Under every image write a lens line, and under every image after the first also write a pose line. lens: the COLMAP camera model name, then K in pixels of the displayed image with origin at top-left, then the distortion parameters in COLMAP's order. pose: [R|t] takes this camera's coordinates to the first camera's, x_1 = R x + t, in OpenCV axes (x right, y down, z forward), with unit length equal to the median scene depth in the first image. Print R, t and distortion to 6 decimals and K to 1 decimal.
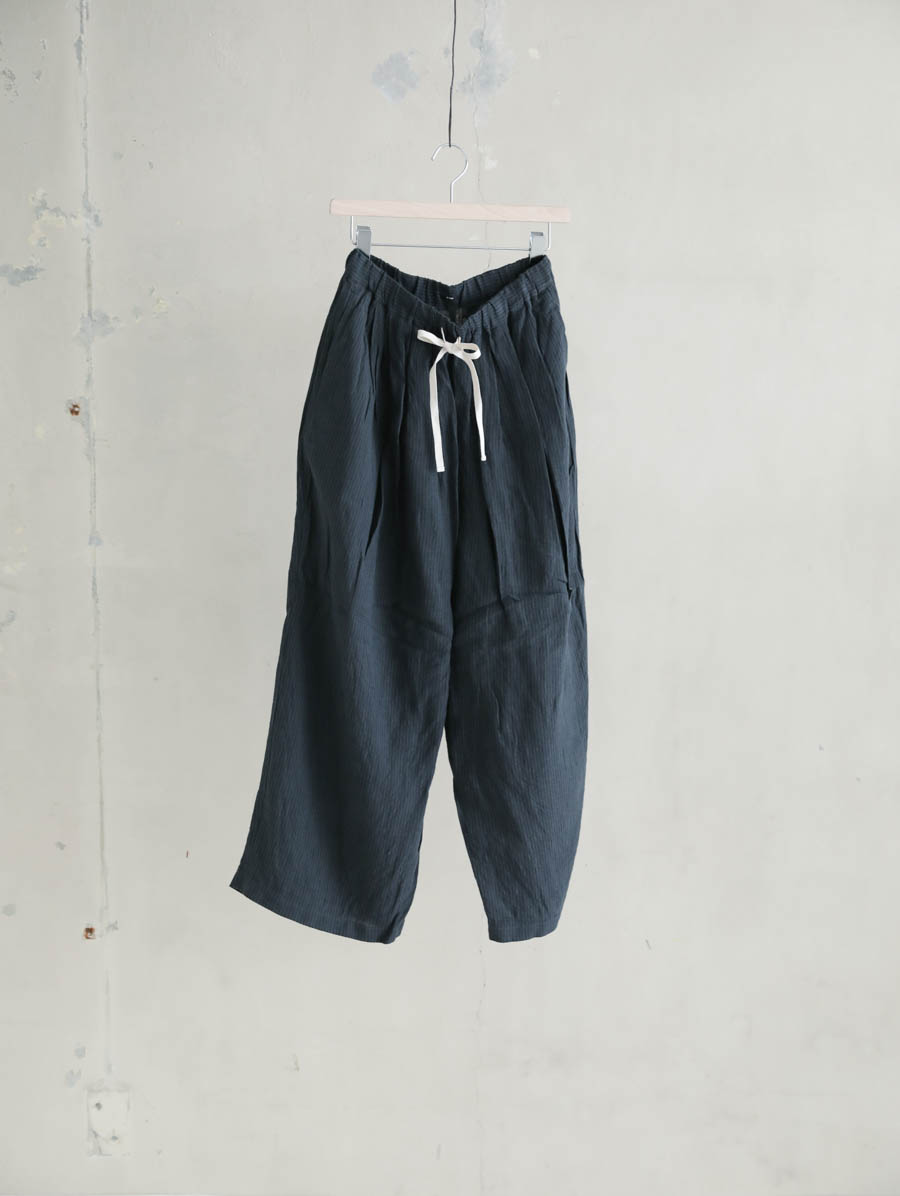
lens RADIAL K [[1669.1, 0, 426.8], [0, 1669.1, 596.6], [0, 0, 1]] dist [0.015578, 0.009931]
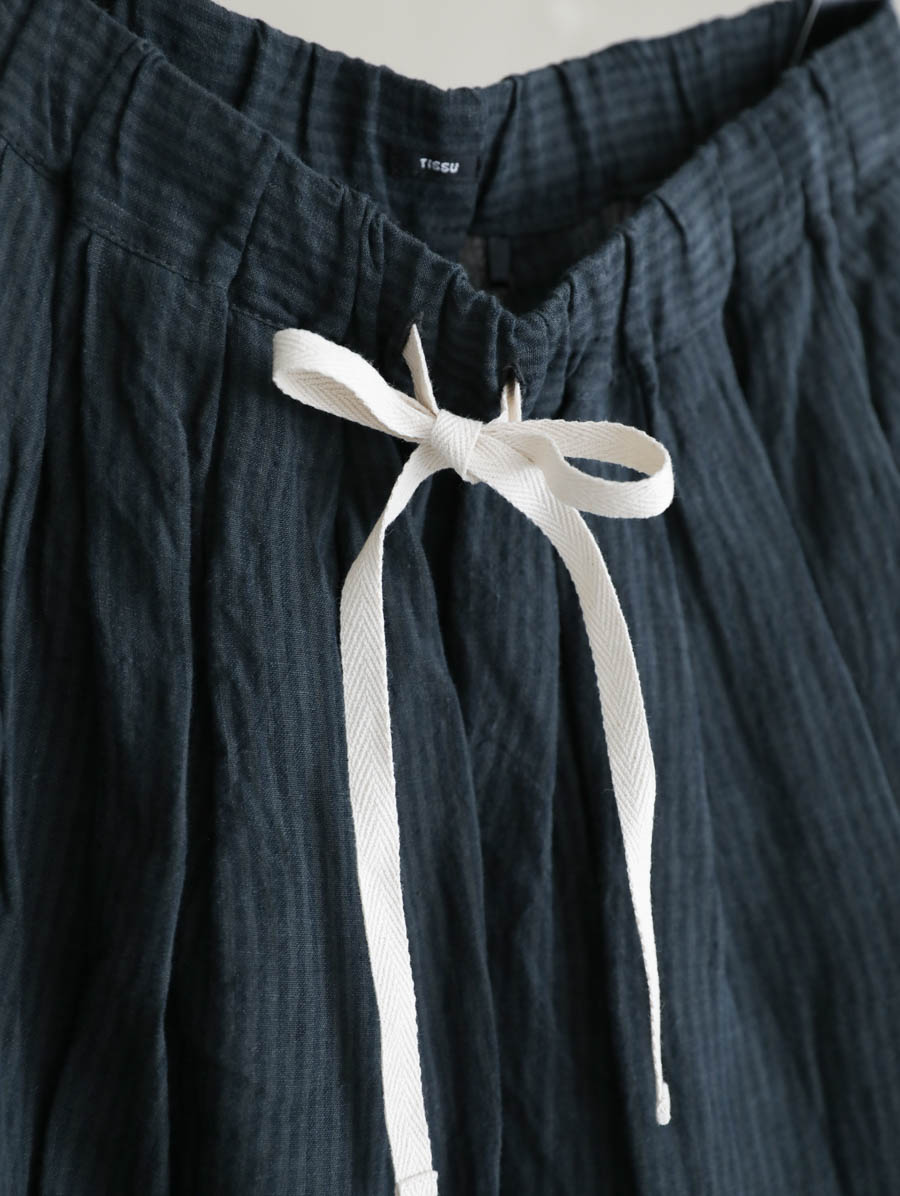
lens RADIAL K [[1743.6, 0, 450.0], [0, 1743.6, 598.0], [0, 0, 1]] dist [0.006681, 0.045493]
pose [[0.965161, -0.001649, 0.261653, -0.013496], [0.024059, 0.996303, -0.082466, -0.049518], [-0.260549, 0.085888, 0.961633, 0.344827]]
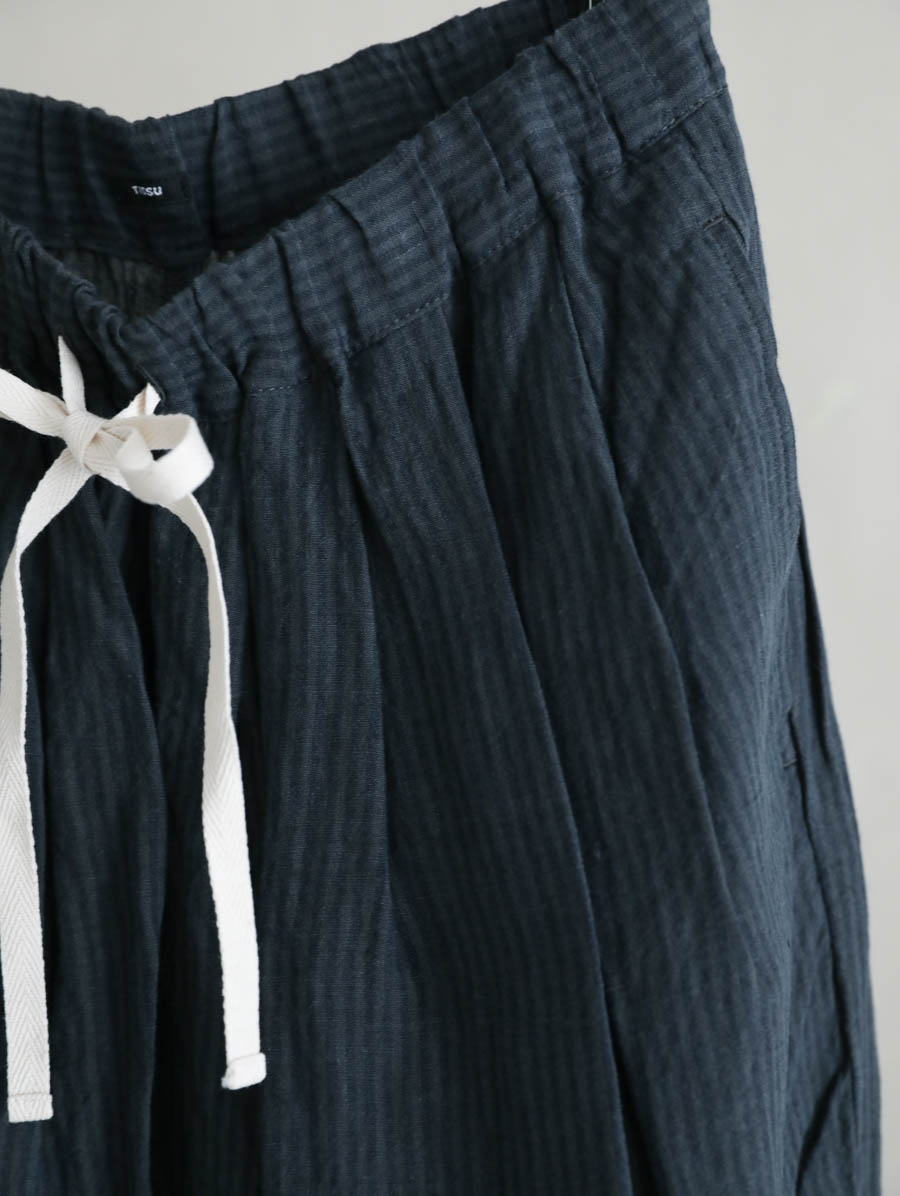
lens RADIAL K [[1743.6, 0, 450.0], [0, 1743.6, 598.0], [0, 0, 1]] dist [0.006681, 0.045493]
pose [[0.952225, 0.019594, -0.304768, 0.045060], [-0.053005, 0.993397, -0.101745, -0.047410], [0.300762, 0.113039, 0.946976, 0.343701]]
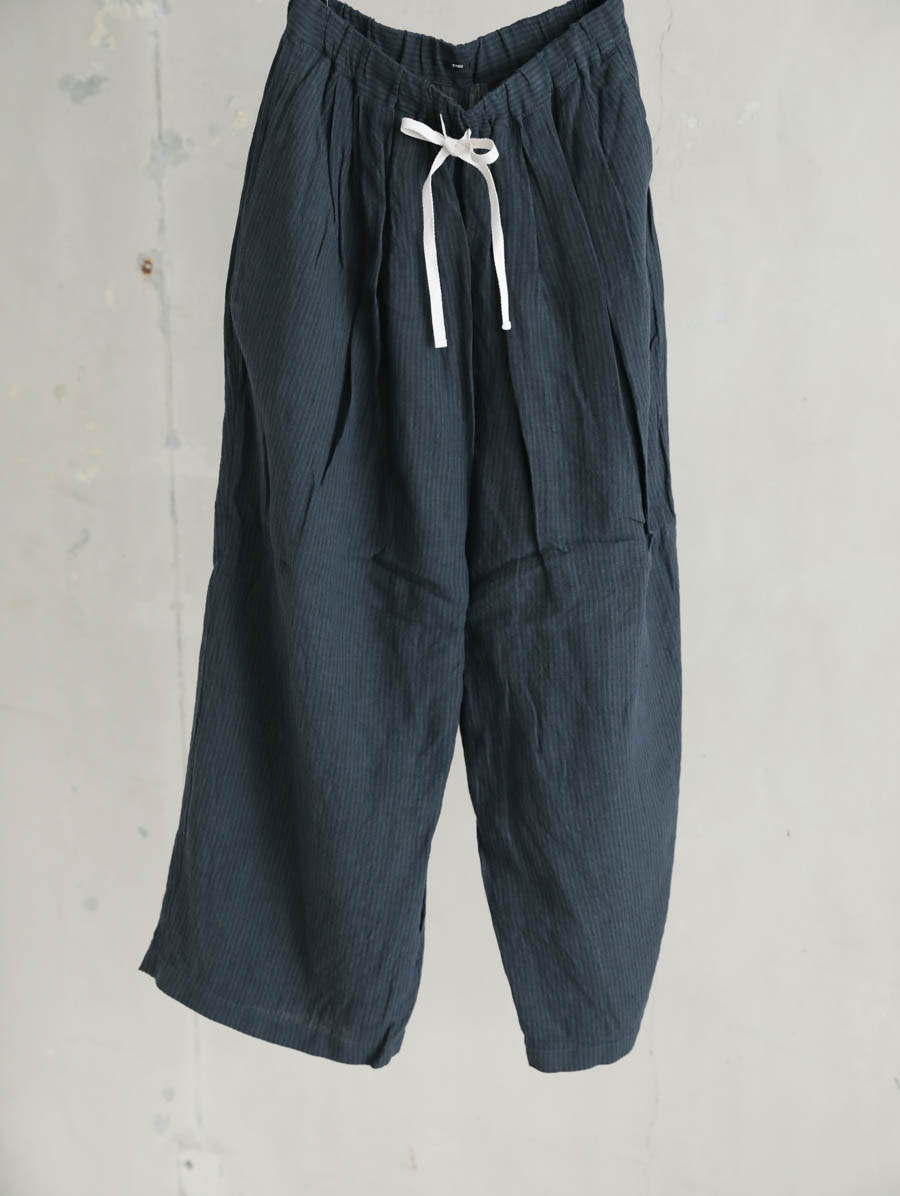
lens RADIAL K [[2037.6, 0, 450.7], [0, 2037.6, 659.2], [0, 0, 1]] dist [0.030530, 0.097364]
pose [[0.991791, 0.016023, -0.126861, 0.046547], [-0.006331, 0.997054, 0.076443, -0.006659], [0.127712, -0.075012, 0.988971, 0.094431]]
